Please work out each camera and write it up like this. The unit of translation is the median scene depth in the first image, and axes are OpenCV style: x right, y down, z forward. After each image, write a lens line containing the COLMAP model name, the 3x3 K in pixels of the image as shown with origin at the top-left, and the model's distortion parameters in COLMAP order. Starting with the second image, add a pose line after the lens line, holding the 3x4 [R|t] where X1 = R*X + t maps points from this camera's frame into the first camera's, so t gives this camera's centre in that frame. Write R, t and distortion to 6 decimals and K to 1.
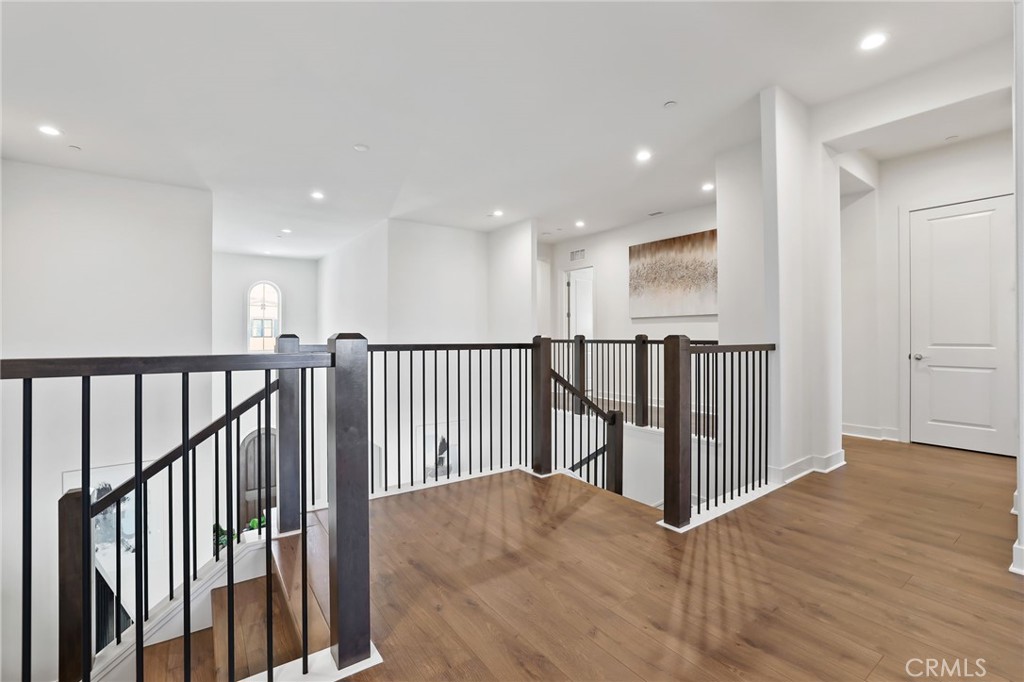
lens RADIAL K [[469.1, 0, 514.3], [0, 469.1, 338.9], [0, 0, 1]] dist [-0.051061, 0.021901]
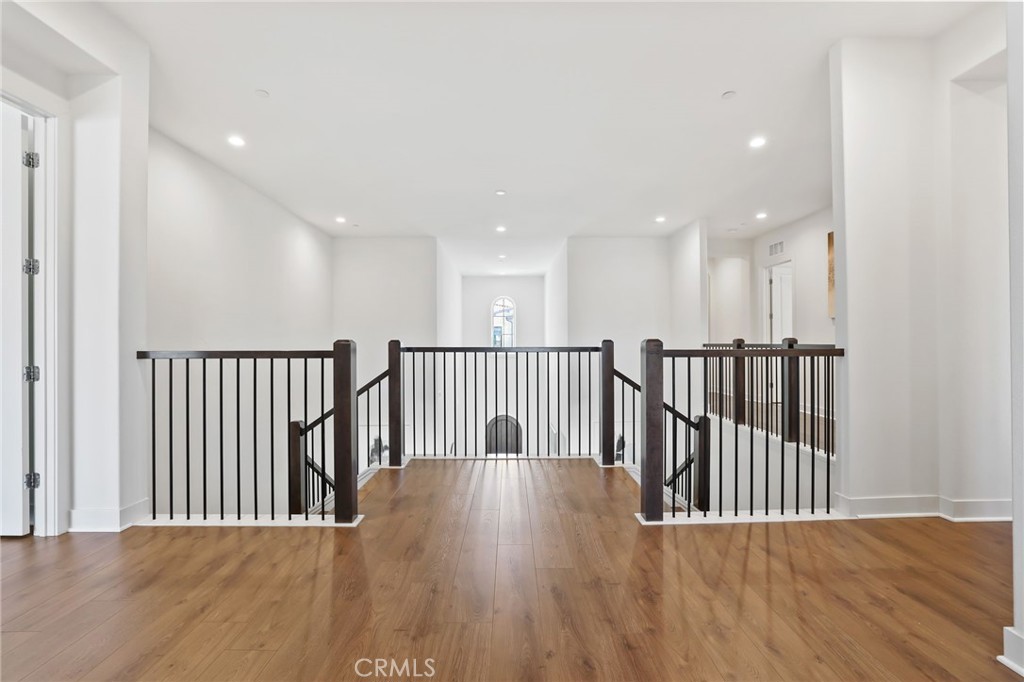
lens RADIAL K [[478.2, 0, 513.9], [0, 478.2, 345.8], [0, 0, 1]] dist [-0.043392, 0.021312]
pose [[0.806981, 0.002444, -0.590572, 0.328572], [0.001112, 0.999983, 0.005659, 0.000064], [0.590576, -0.005223, 0.806965, -0.023734]]
